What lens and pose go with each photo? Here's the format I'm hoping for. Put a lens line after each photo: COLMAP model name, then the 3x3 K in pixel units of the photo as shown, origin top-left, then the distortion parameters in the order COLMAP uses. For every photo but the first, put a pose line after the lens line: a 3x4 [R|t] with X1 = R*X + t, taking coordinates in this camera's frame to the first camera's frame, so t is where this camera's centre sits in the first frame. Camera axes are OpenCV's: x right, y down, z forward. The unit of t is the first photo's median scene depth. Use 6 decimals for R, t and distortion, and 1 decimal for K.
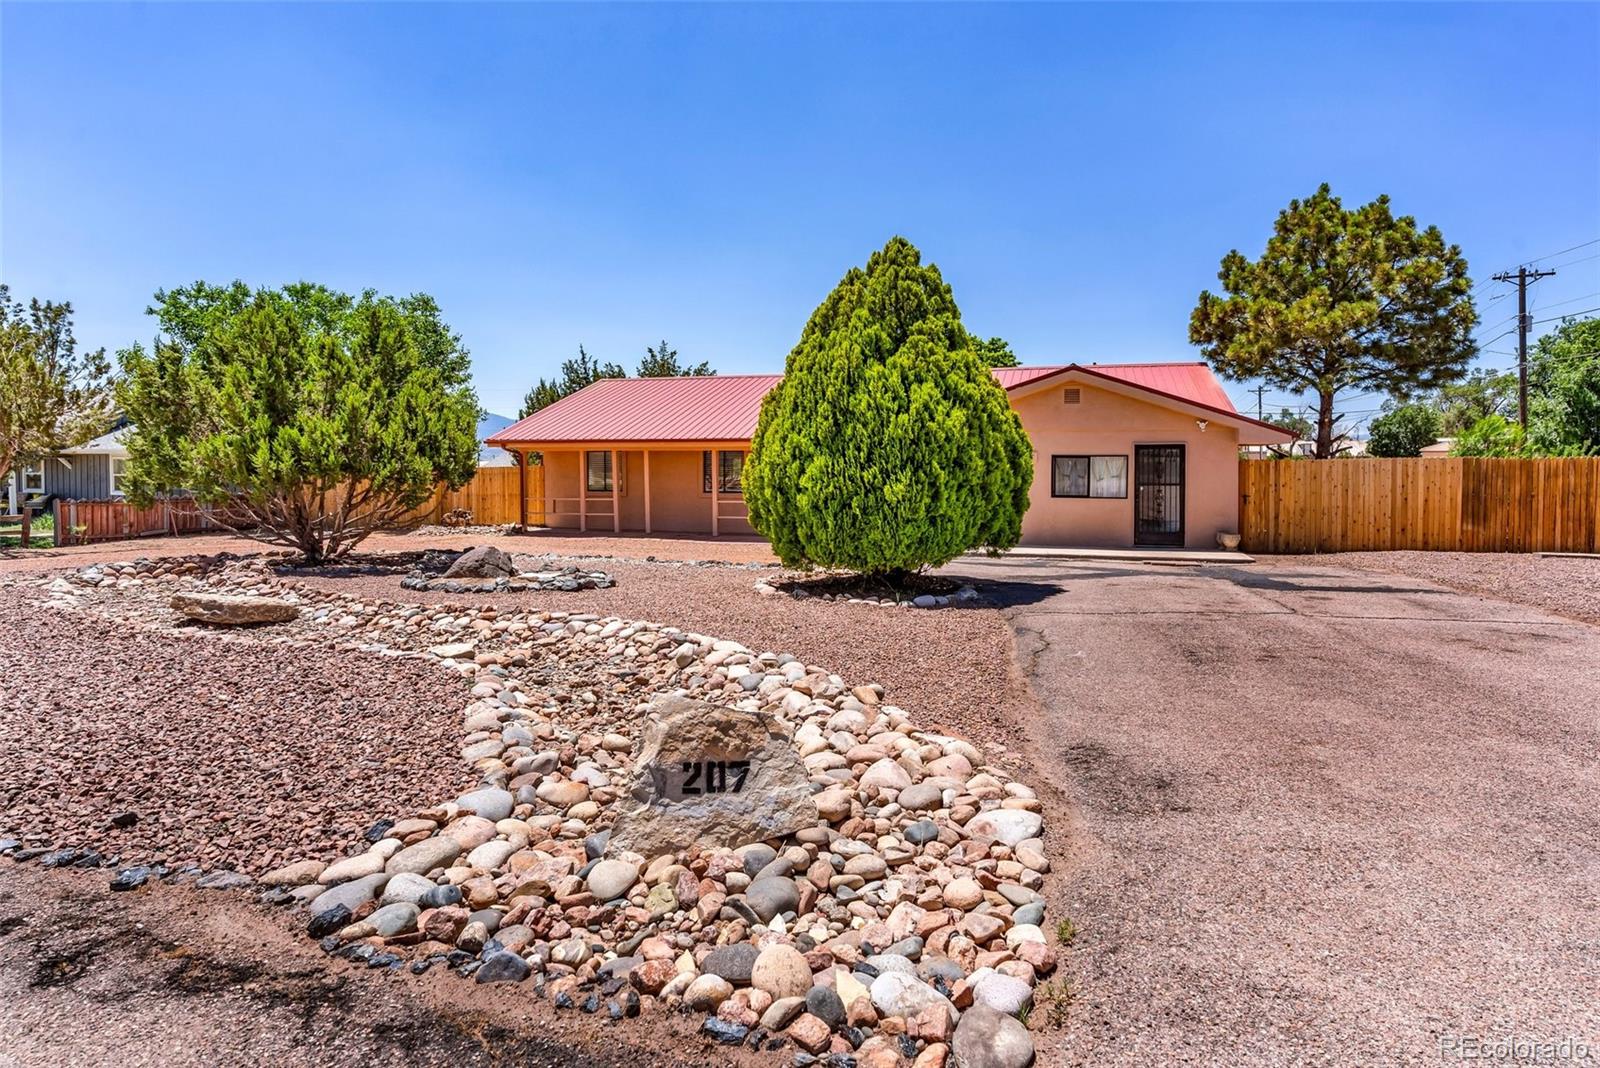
lens RADIAL K [[864.0, 0, 691.2], [0, 864.0, 499.2], [0, 0, 1]] dist [-0.001657, 0.000495]
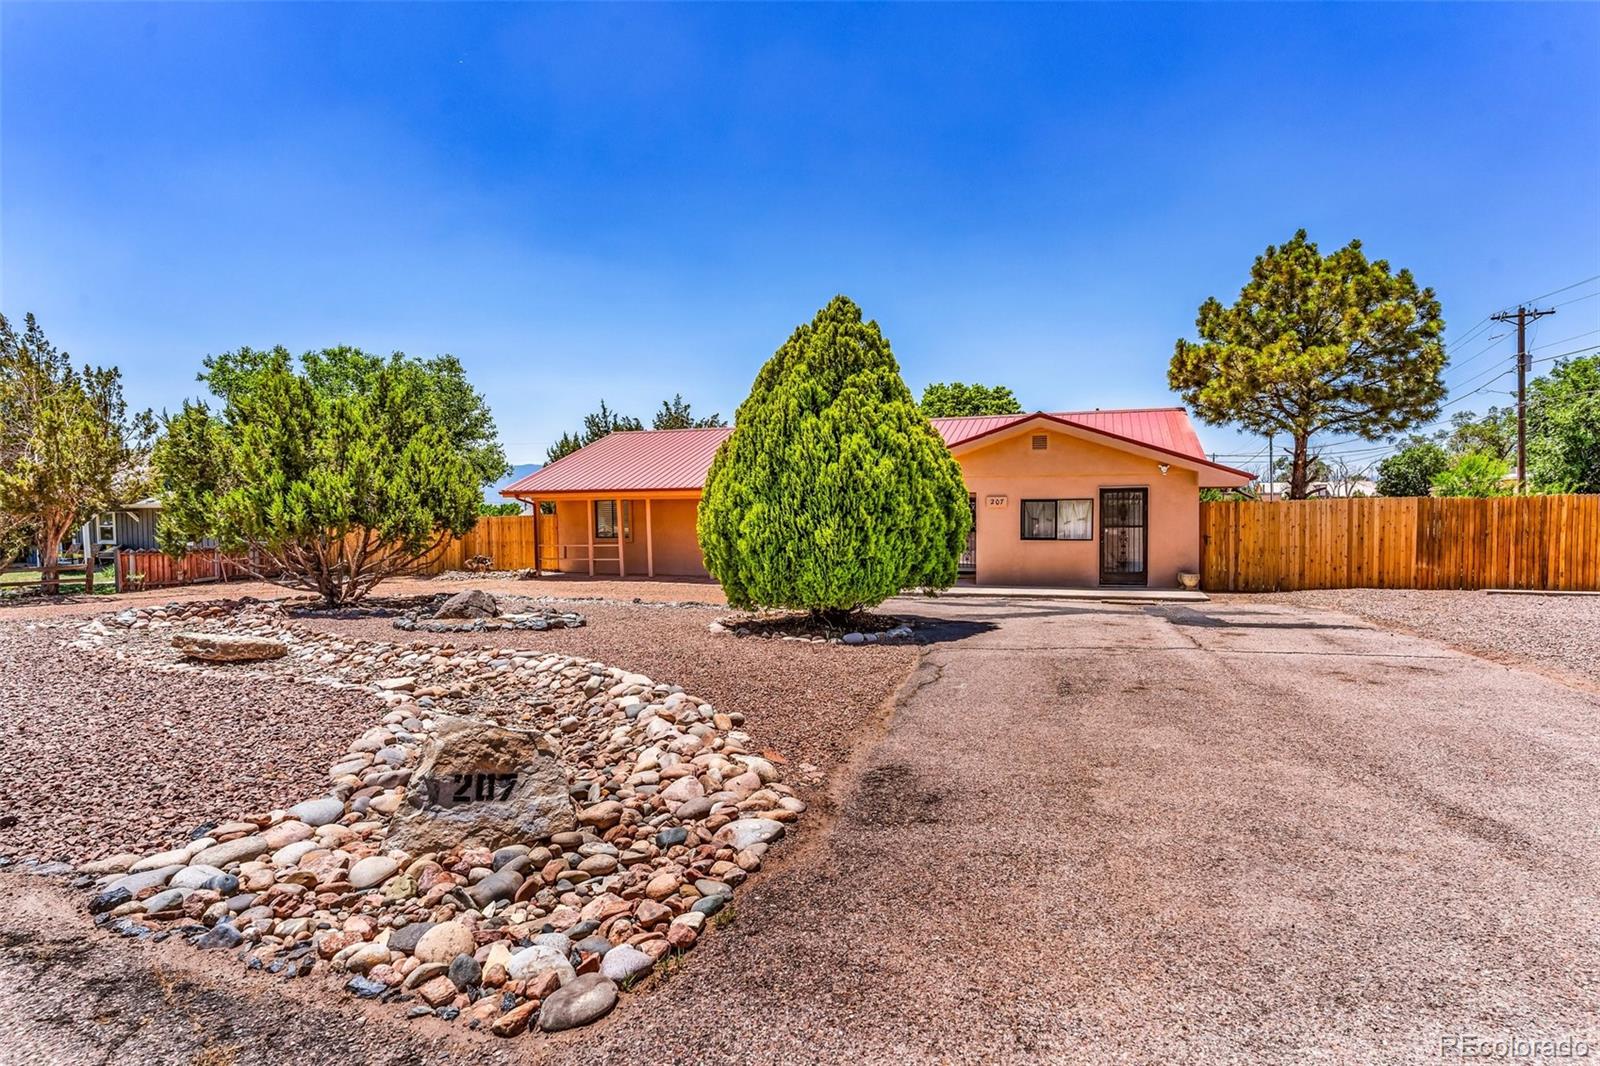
lens RADIAL K [[864.0, 0, 854.9], [0, 864.0, 558.9], [0, 0, 1]] dist [-0.001657, 0.000495]
pose [[0.998843, -0.007835, -0.047445, 0.277872], [0.008634, 0.999824, 0.016655, 0.001741], [0.047306, -0.017045, 0.998735, -0.056203]]
